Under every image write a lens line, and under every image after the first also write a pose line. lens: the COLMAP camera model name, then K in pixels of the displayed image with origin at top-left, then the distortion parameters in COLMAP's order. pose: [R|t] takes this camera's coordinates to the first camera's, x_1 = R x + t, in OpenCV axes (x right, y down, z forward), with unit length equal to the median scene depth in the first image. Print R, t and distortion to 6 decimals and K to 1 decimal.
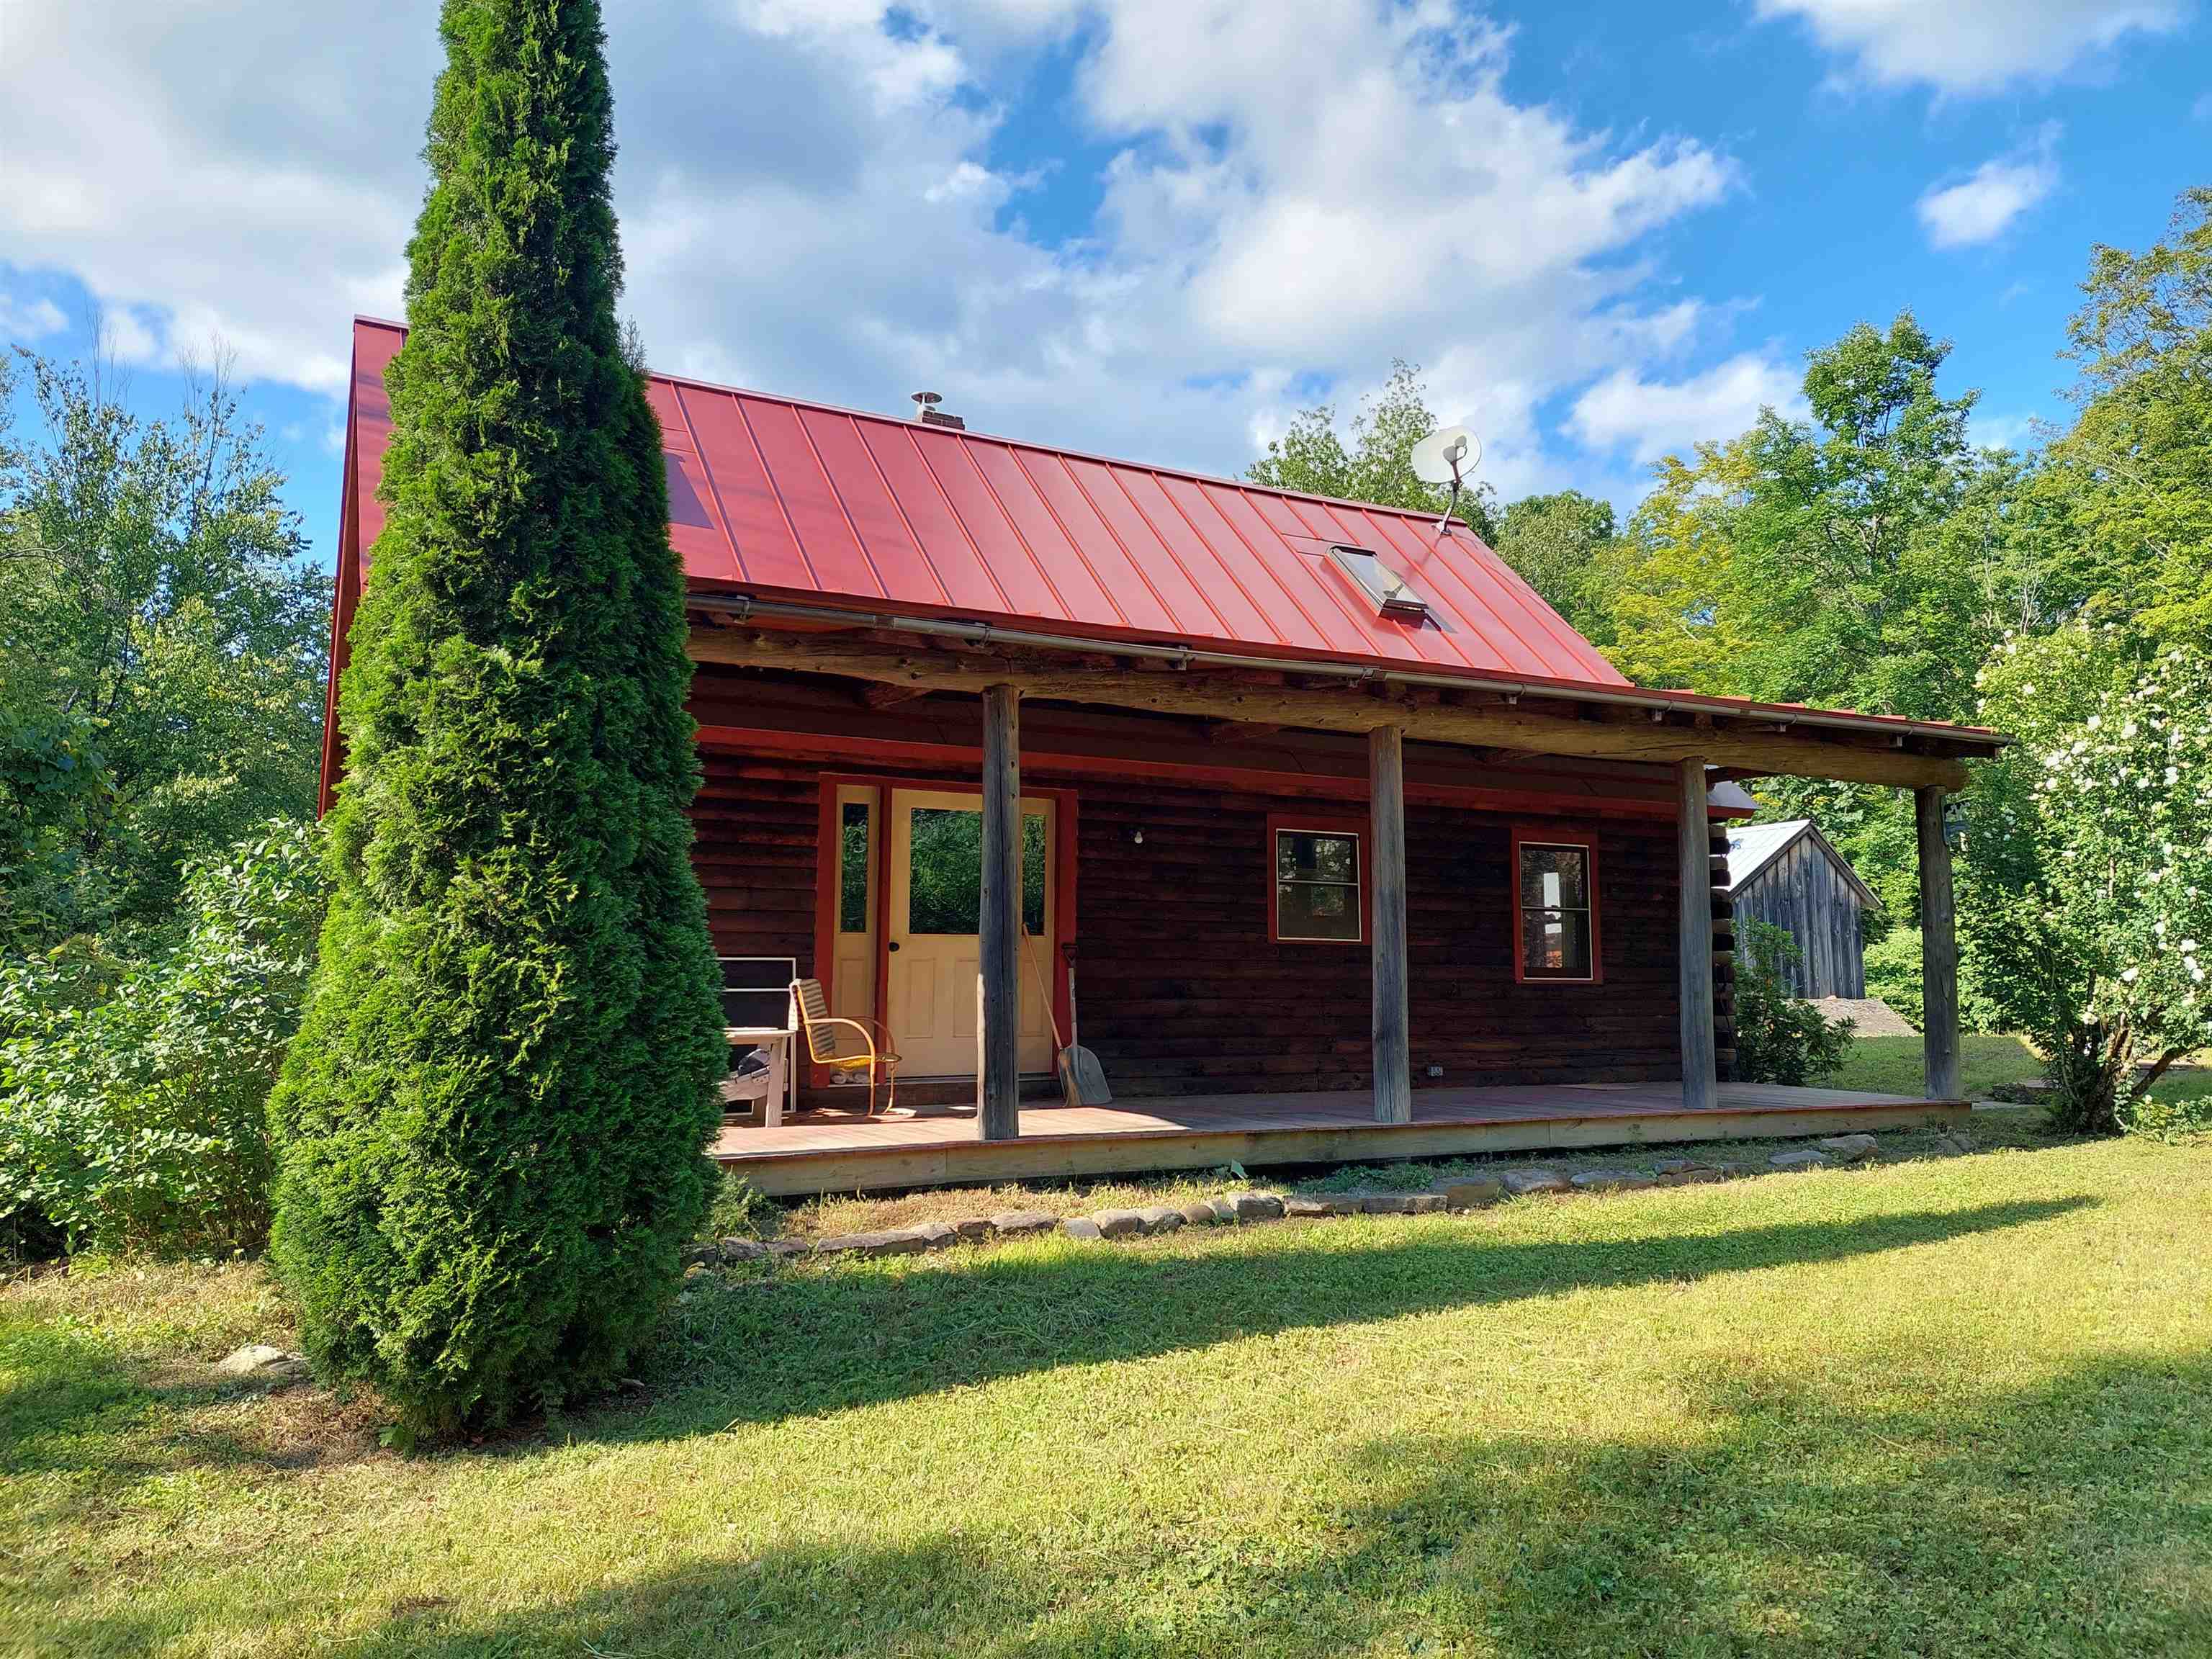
lens RADIAL K [[1551.9, 0, 1152.7], [0, 1551.9, 831.0], [0, 0, 1]] dist [0.079921, -0.082304]
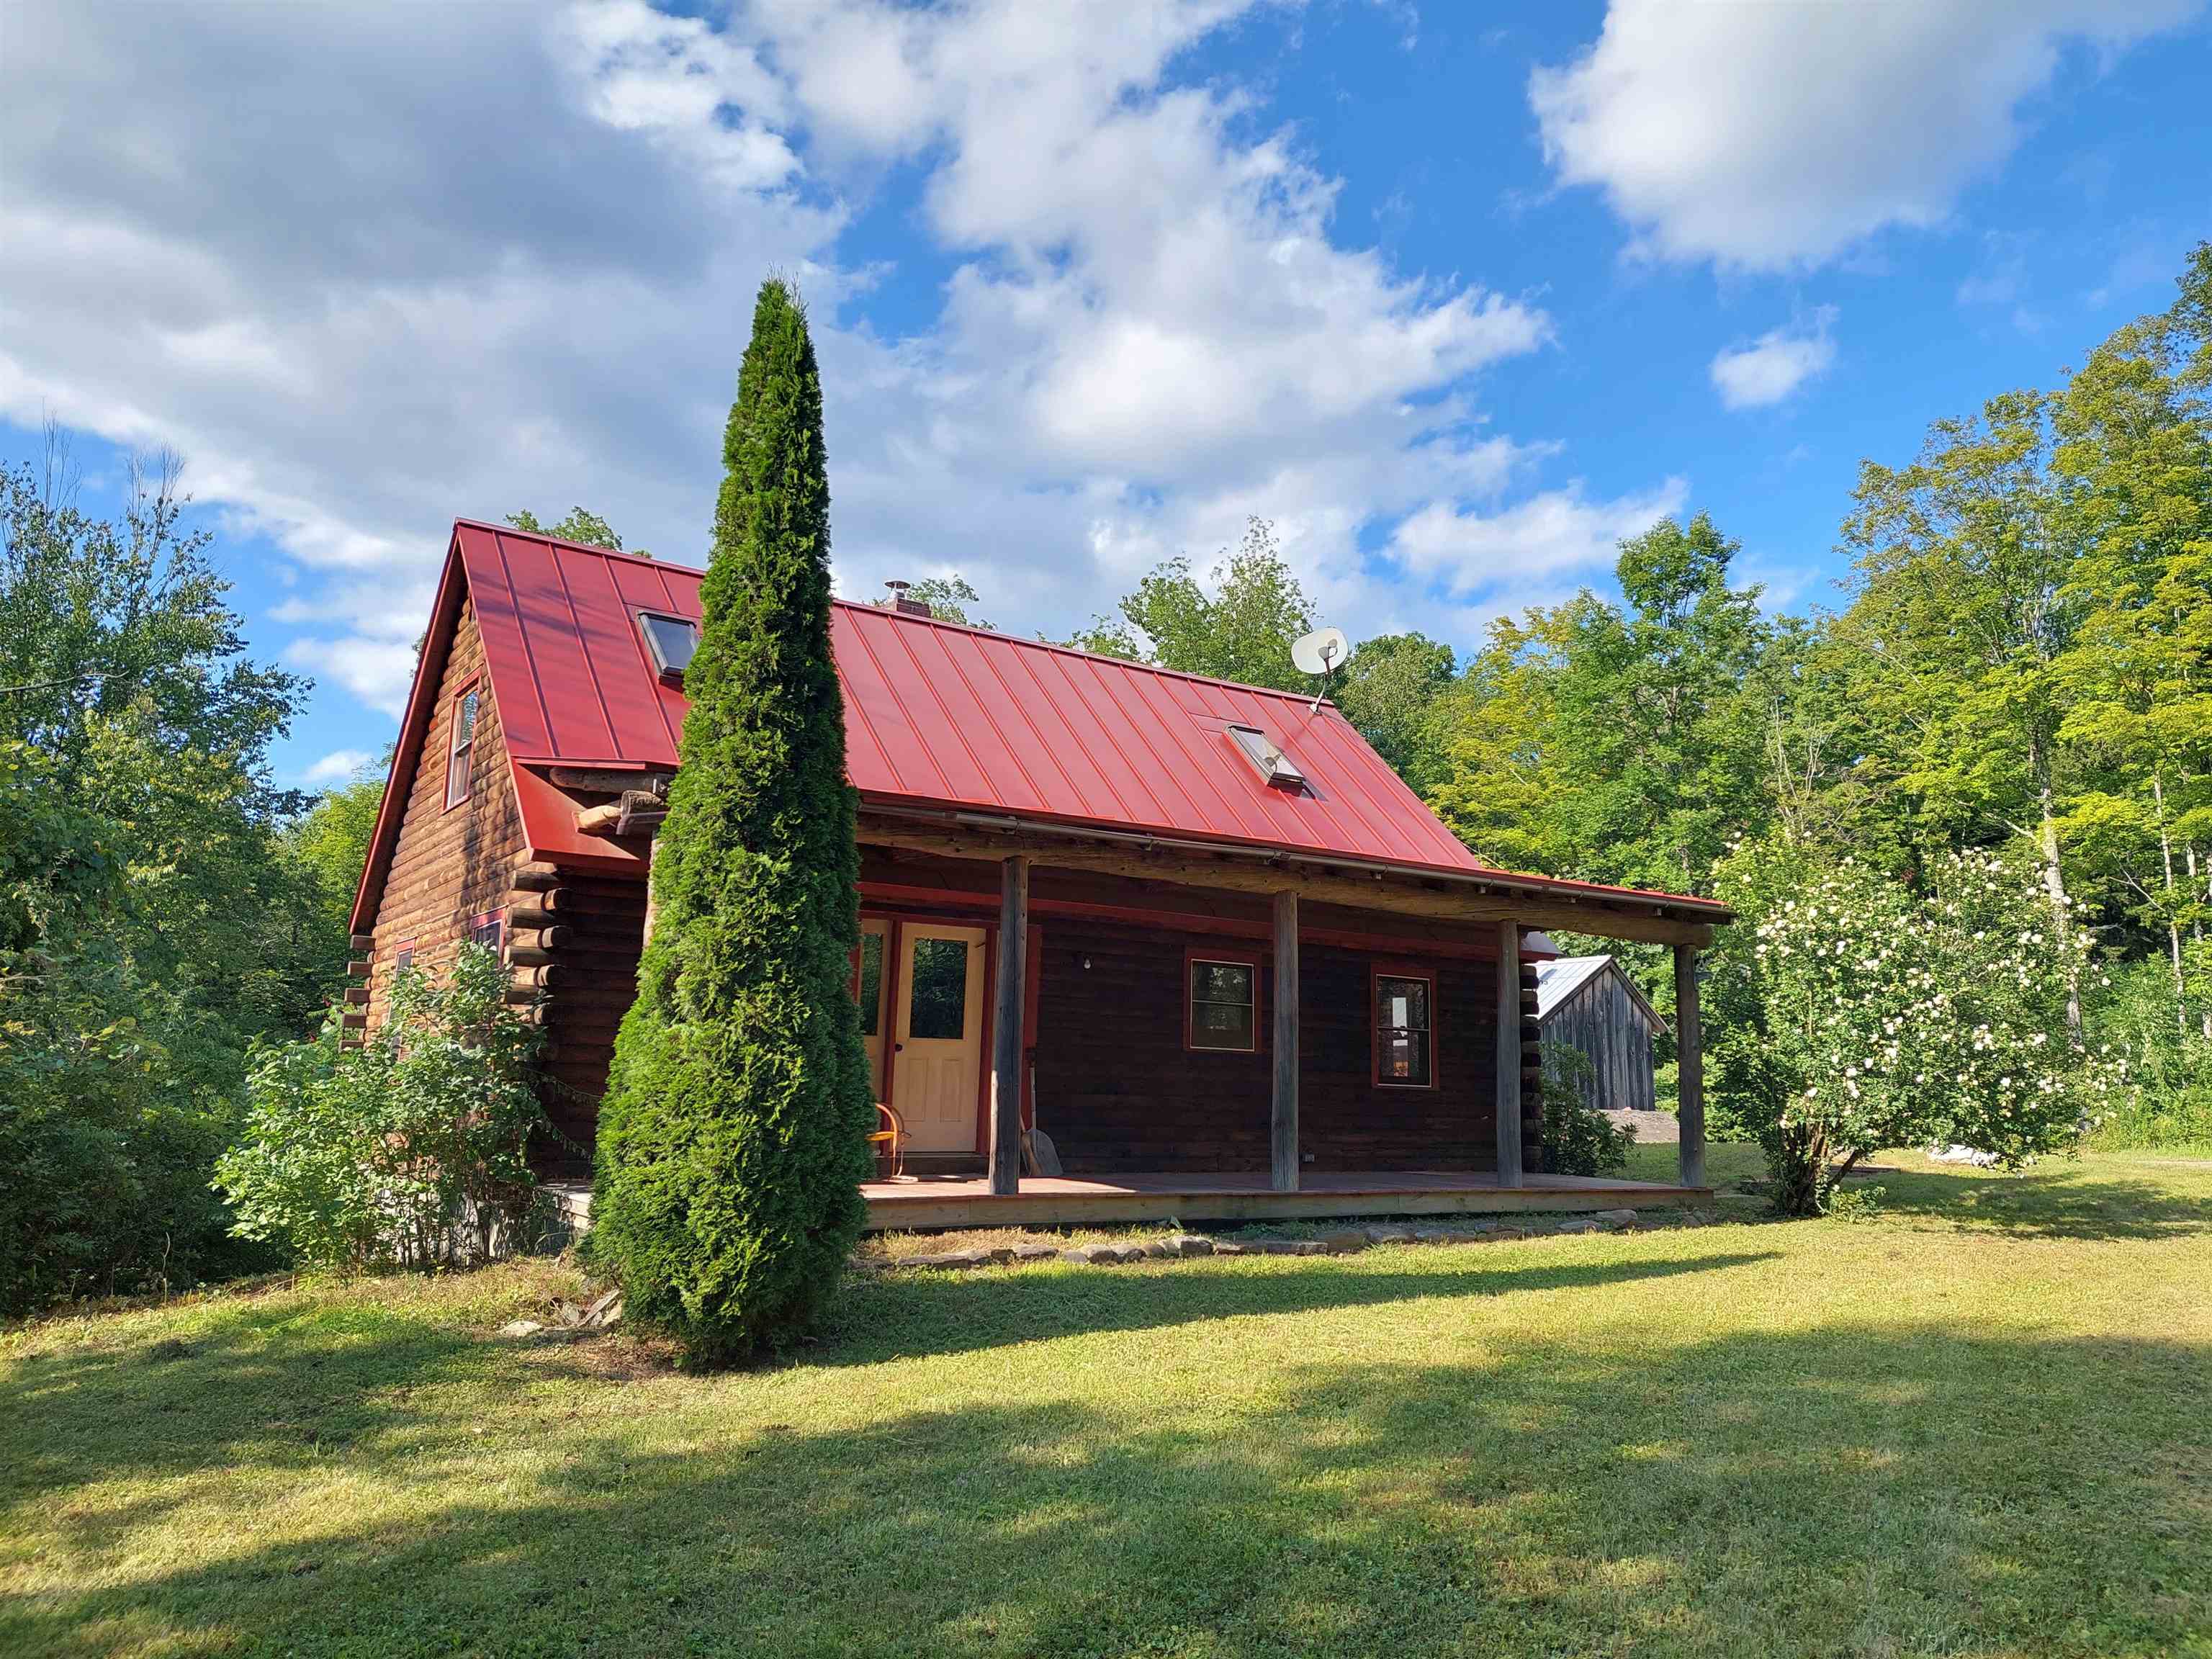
lens RADIAL K [[1547.3, 0, 1154.8], [0, 1547.3, 826.0], [0, 0, 1]] dist [0.110484, -0.169706]
pose [[0.994323, 0.040001, 0.098603, -0.098043], [-0.033172, 0.996999, -0.069951, -0.026516], [-0.101106, 0.066283, 0.992665, -0.322818]]
